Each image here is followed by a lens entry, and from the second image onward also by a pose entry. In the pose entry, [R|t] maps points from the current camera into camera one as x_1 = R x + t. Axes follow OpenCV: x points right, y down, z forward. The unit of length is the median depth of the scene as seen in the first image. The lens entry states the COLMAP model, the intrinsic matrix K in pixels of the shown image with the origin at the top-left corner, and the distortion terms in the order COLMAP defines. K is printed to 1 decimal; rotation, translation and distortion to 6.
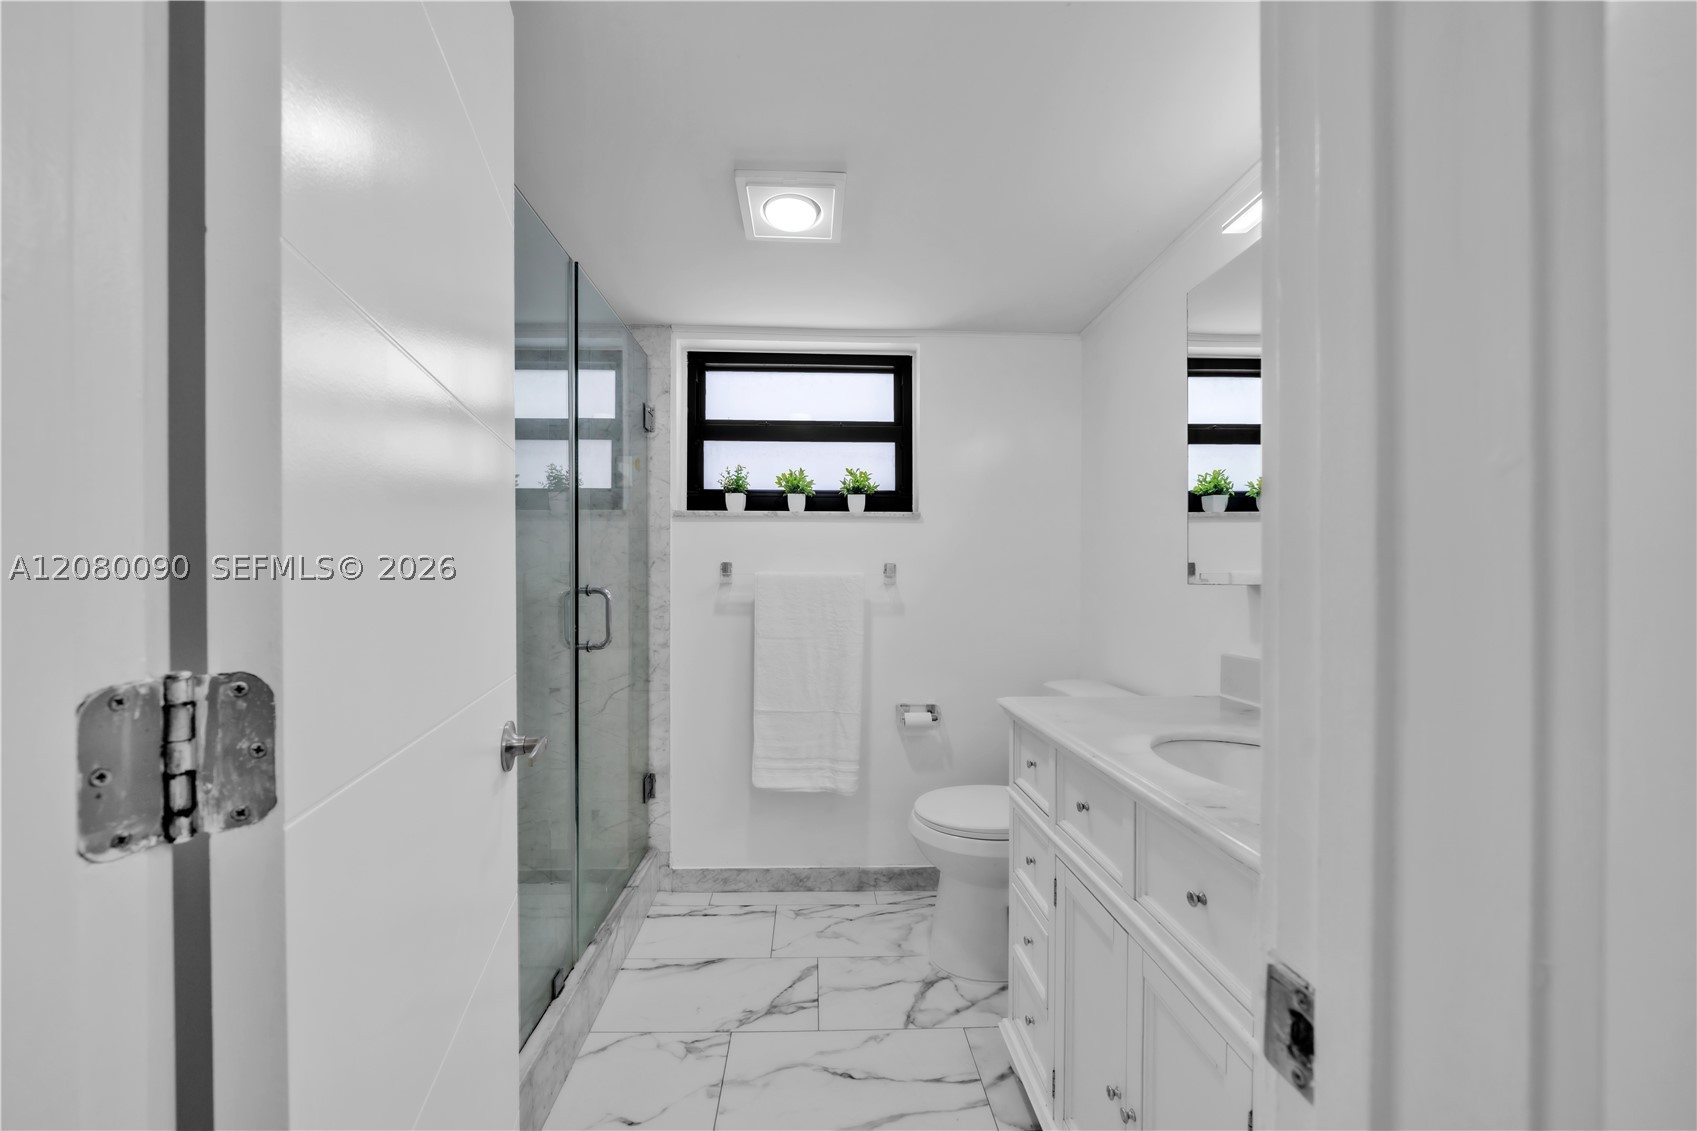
lens RADIAL K [[605.5, 0, 849.8], [0, 605.5, 556.1], [0, 0, 1]] dist [-0.001365, -0.000178]
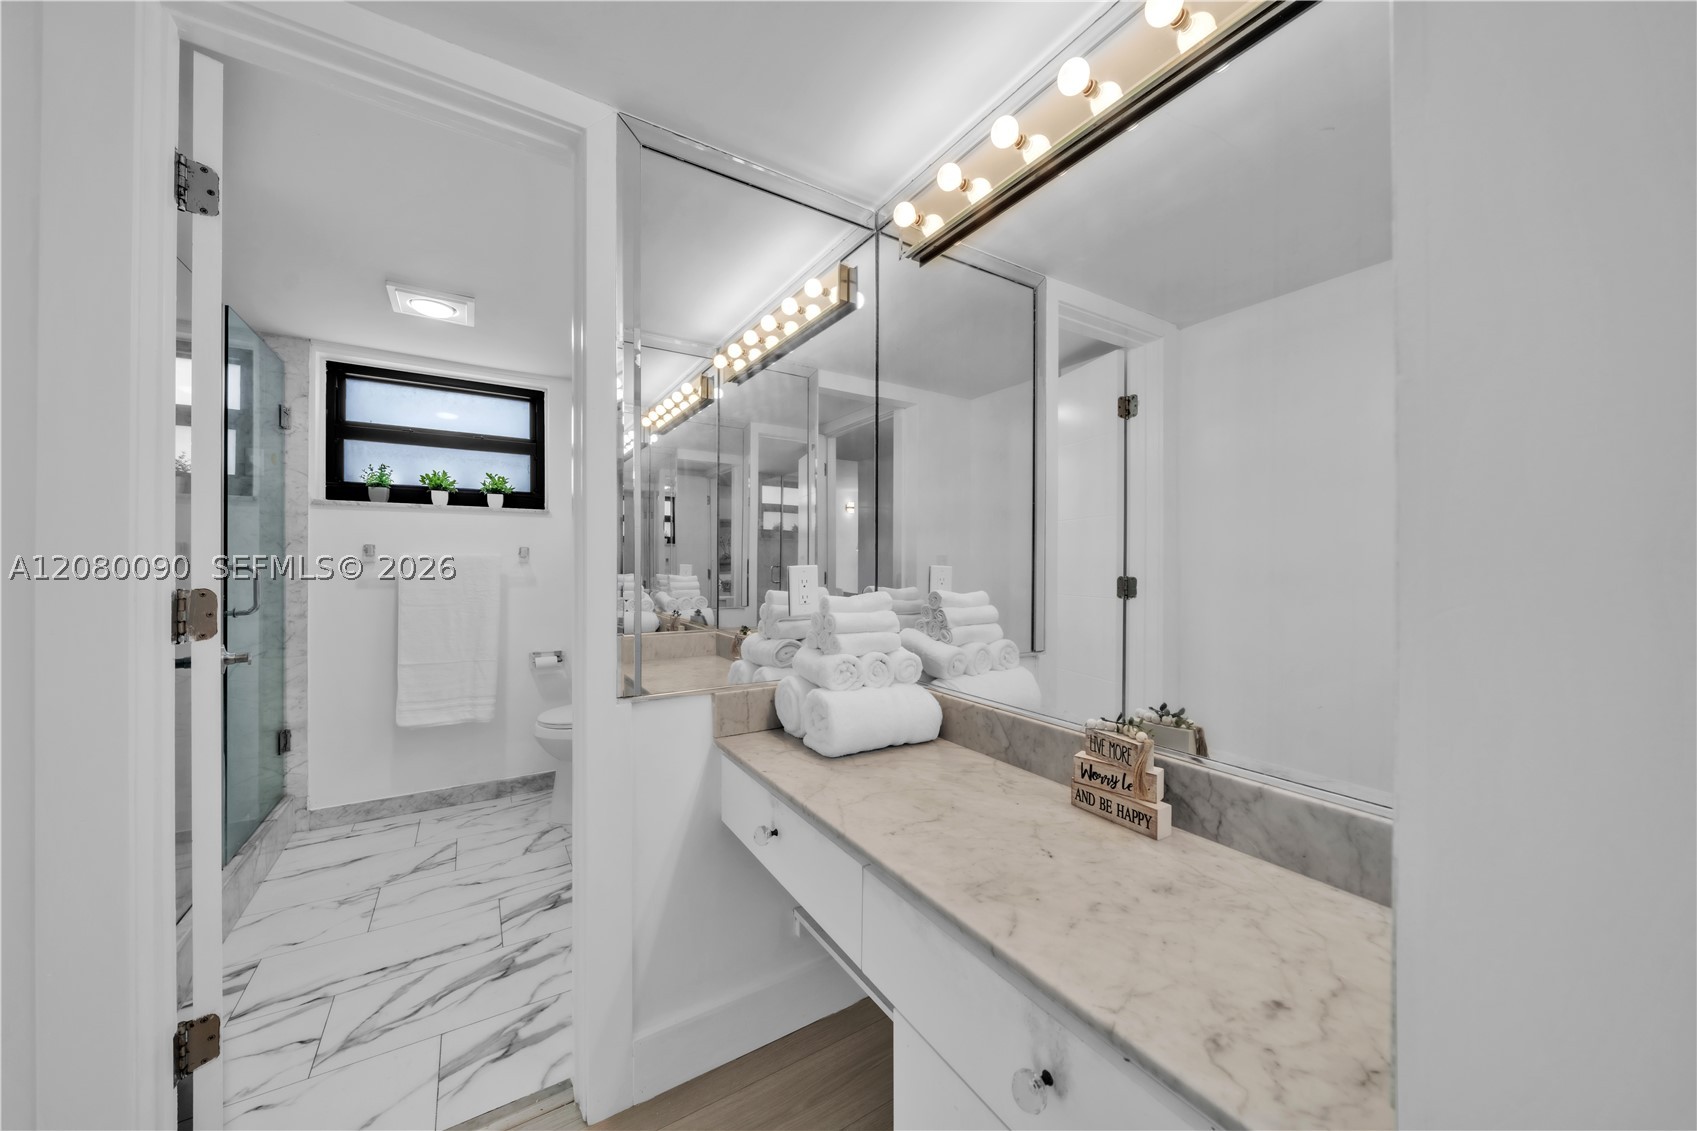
lens RADIAL K [[605.5, 0, 849.8], [0, 605.5, 556.1], [0, 0, 1]] dist [-0.001365, -0.000178]
pose [[0.879680, 0.004886, 0.475540, 0.062688], [-0.020165, 0.999431, 0.027033, -0.018510], [-0.475138, -0.033369, 0.879279, -0.502674]]
